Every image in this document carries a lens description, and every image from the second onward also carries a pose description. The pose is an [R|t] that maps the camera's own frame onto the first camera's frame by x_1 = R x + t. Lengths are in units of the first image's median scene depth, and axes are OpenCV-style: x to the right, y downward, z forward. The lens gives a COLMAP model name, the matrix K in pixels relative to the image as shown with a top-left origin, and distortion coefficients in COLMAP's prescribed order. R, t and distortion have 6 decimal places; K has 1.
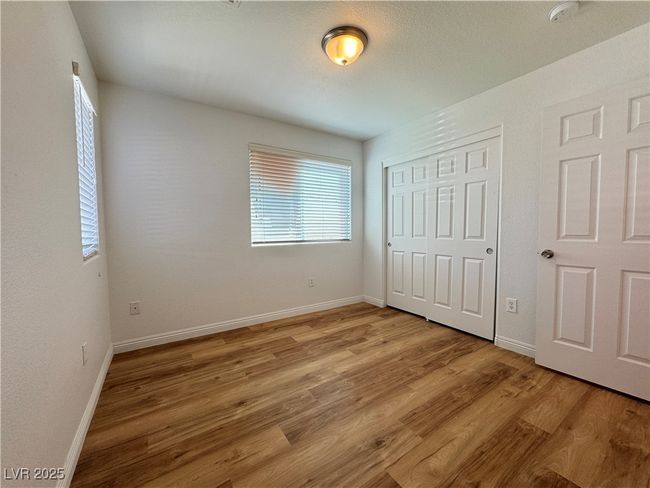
lens RADIAL K [[261.9, 0, 325.9], [0, 261.9, 242.5], [0, 0, 1]] dist [-0.000658, 0.000269]
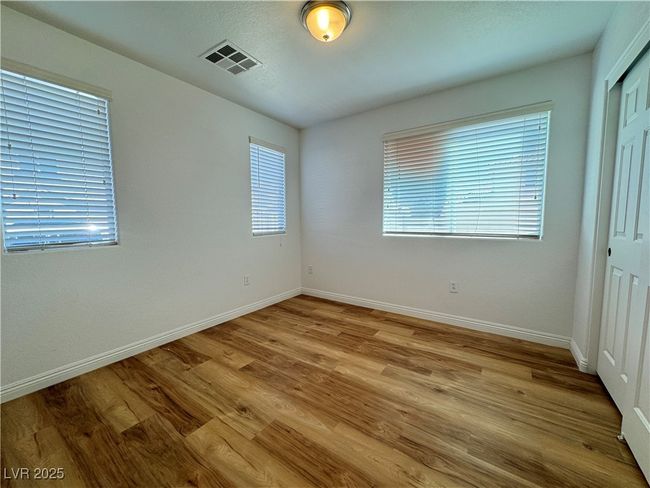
lens RADIAL K [[261.9, 0, 325.9], [0, 261.9, 242.5], [0, 0, 1]] dist [-0.000658, 0.000269]
pose [[0.358980, 0.087009, -0.929281, 0.693579], [-0.043073, 0.996129, 0.076629, -0.032061], [0.932351, 0.012519, 0.361338, 0.477951]]
